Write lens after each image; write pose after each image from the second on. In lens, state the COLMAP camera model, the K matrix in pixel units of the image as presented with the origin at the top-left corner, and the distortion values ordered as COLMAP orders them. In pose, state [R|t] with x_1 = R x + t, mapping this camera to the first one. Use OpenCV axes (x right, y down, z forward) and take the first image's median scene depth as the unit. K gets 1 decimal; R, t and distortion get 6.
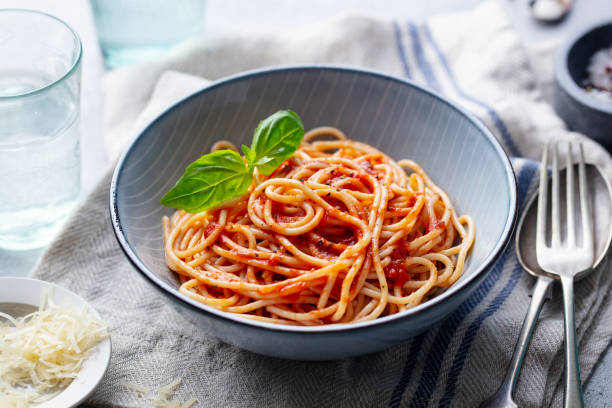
lens RADIAL K [[2170.5, 0, 304.0], [0, 2170.5, 200.6], [0, 0, 1]] dist [0.825774, 0.000000]
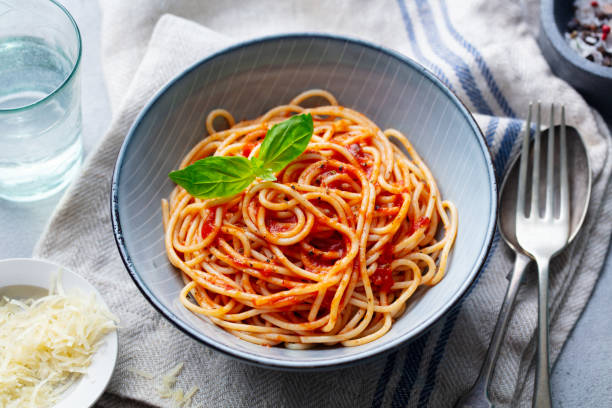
lens RADIAL K [[2170.5, 0, 308.7], [0, 2170.5, 208.7], [0, 0, 1]] dist [0.825774, 0.000000]
pose [[0.999992, -0.003664, -0.001398, 0.007720], [0.003921, 0.939492, 0.342547, -0.357546], [0.000059, -0.342550, 0.939500, 0.008292]]
